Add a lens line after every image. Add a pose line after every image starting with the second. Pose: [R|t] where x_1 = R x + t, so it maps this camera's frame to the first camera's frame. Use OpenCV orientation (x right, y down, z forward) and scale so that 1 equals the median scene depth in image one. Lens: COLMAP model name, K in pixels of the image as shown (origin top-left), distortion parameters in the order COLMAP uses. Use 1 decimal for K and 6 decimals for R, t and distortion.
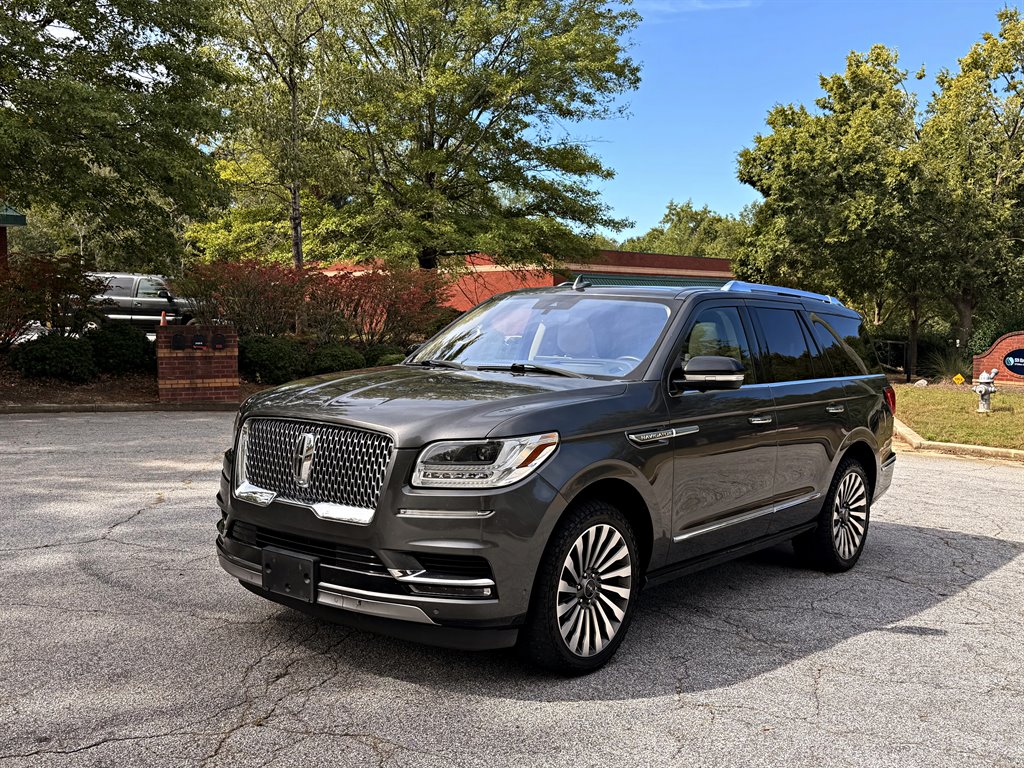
lens RADIAL K [[996.3, 0, 509.0], [0, 996.3, 384.9], [0, 0, 1]] dist [0.156221, -0.302570]
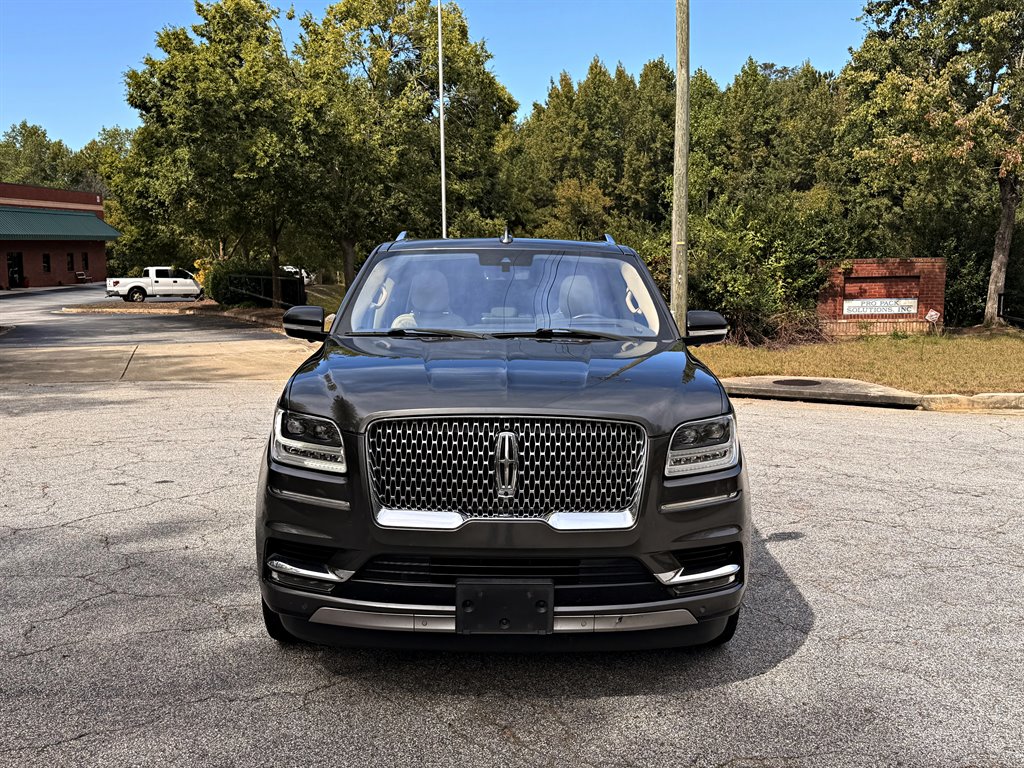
lens RADIAL K [[996.3, 0, 509.0], [0, 996.3, 384.9], [0, 0, 1]] dist [0.156221, -0.302570]
pose [[0.788099, -0.086991, 0.609371, -0.093734], [0.046877, 0.995571, 0.081497, -0.007445], [-0.613761, -0.035662, 0.788686, 0.049855]]
